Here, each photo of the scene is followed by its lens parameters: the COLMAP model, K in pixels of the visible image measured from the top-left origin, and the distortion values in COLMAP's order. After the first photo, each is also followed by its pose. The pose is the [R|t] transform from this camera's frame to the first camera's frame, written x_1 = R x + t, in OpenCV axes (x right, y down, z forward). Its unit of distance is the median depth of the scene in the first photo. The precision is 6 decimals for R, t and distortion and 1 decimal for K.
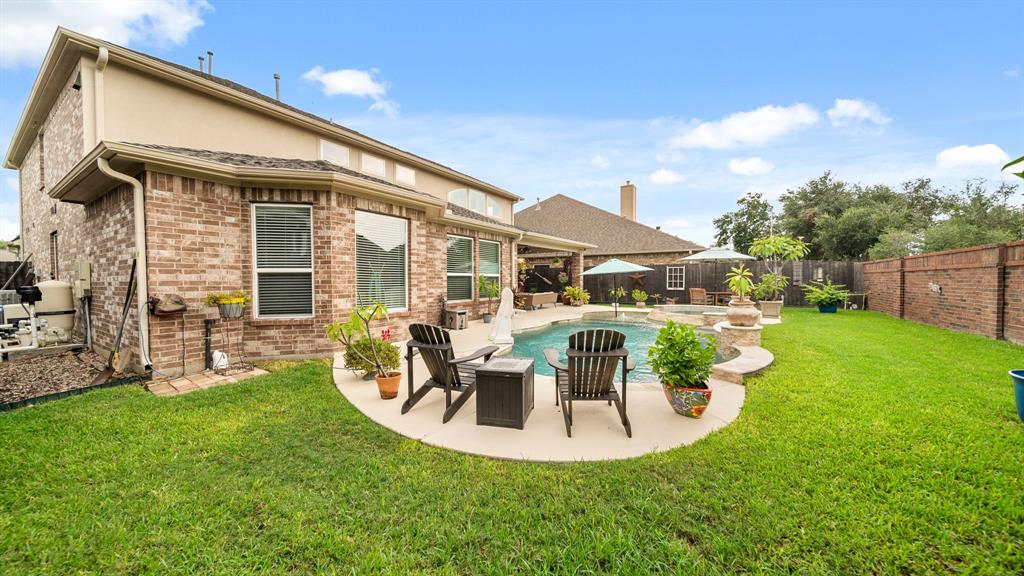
lens RADIAL K [[393.4, 0, 502.0], [0, 393.4, 284.2], [0, 0, 1]] dist [0.000554, -0.000676]
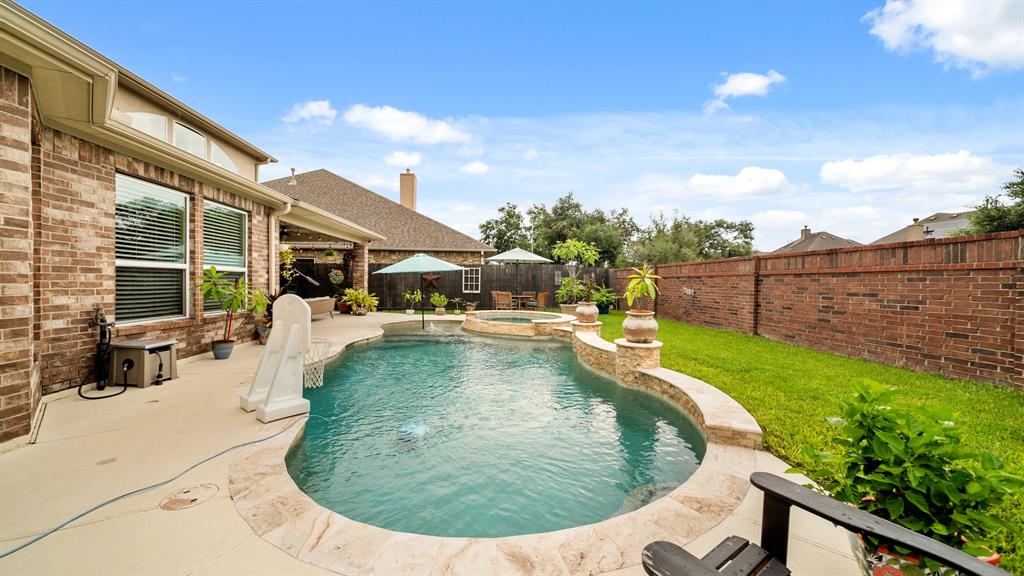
lens RADIAL K [[393.4, 0, 513.5], [0, 393.4, 286.5], [0, 0, 1]] dist [0.000554, -0.000676]
pose [[0.798543, 0.006809, 0.601899, -0.036361], [-0.008404, 0.999965, -0.000162, -0.001791], [-0.601879, -0.004930, 0.798572, 0.282454]]
